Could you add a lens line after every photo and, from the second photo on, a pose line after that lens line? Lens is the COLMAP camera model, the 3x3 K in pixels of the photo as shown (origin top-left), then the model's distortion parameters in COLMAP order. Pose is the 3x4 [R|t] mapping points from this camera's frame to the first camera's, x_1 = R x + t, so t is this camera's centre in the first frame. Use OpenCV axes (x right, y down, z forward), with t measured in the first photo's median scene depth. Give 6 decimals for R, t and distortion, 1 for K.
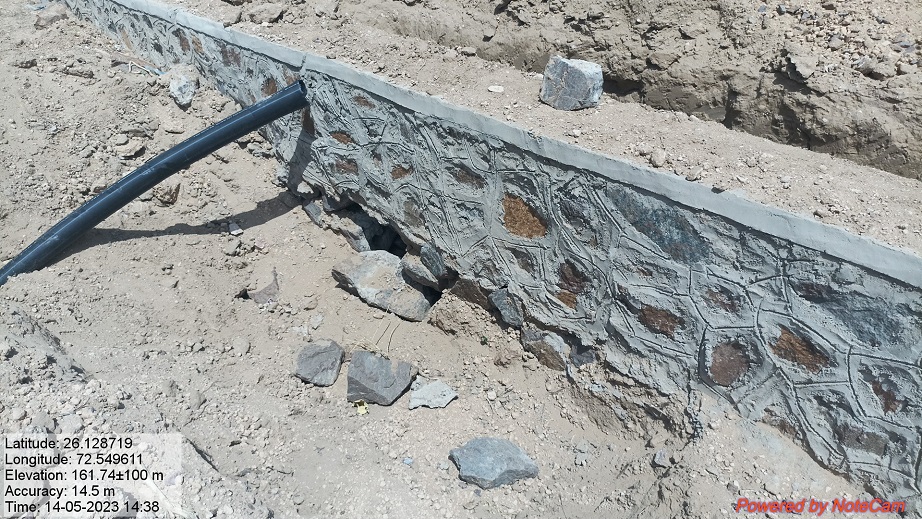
lens RADIAL K [[682.0, 0, 461.0], [0, 682.0, 259.5], [0, 0, 1]] dist [0.048256, -0.078213]
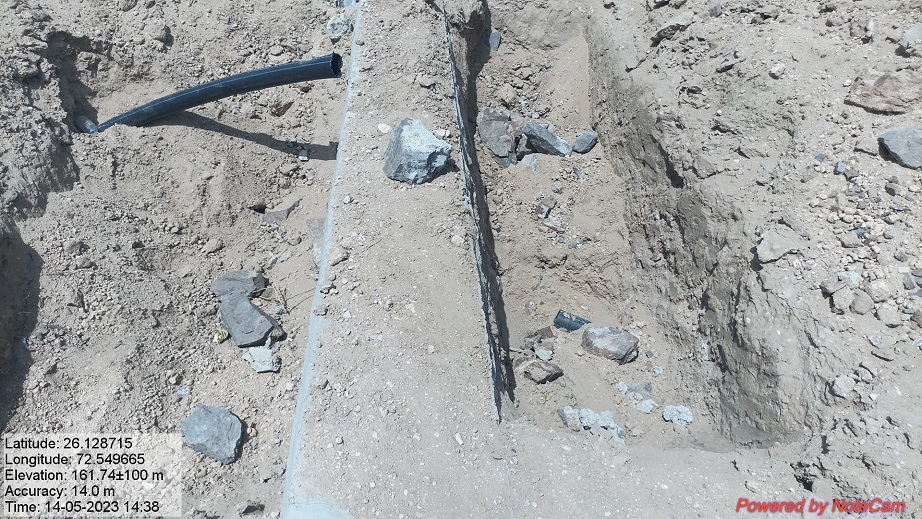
lens RADIAL K [[682.0, 0, 461.0], [0, 682.0, 259.5], [0, 0, 1]] dist [0.048256, -0.078213]
pose [[0.763232, 0.456262, -0.457496, 0.499885], [-0.411370, 0.889149, 0.200470, -0.235921], [0.498249, 0.035195, 0.866319, 0.135274]]
